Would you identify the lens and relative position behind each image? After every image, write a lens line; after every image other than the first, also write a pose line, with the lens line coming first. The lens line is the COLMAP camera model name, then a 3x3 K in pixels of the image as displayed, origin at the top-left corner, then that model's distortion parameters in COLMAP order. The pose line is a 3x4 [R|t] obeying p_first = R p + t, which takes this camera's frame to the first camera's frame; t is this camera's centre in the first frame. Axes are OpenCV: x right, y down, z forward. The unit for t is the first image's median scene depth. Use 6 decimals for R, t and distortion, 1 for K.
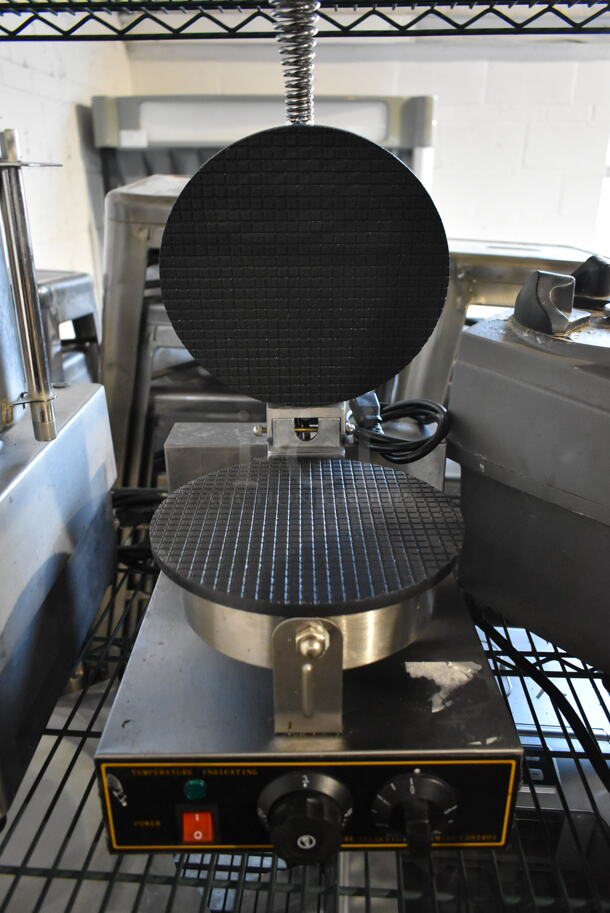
lens RADIAL K [[692.9, 0, 305.0], [0, 692.9, 456.5], [0, 0, 1]] dist [-0.007597, 0.003413]
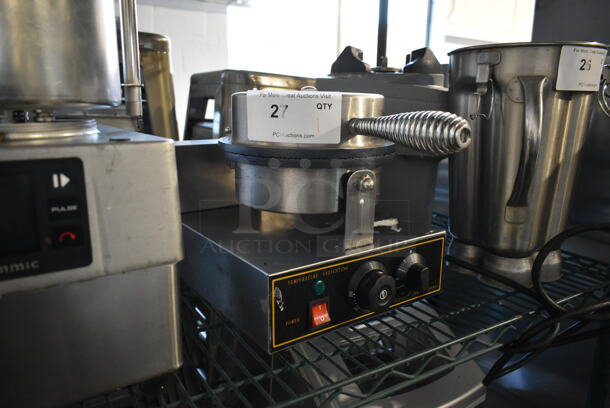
lens RADIAL K [[462.9, 0, 305.0], [0, 462.9, 204.0], [0, 0, 1]] dist [-0.007597, 0.003413]
pose [[0.819964, -0.116926, 0.560345, -0.780342], [0.201937, 0.975065, -0.092033, 0.378440], [-0.535612, 0.188618, 0.823130, 0.065352]]
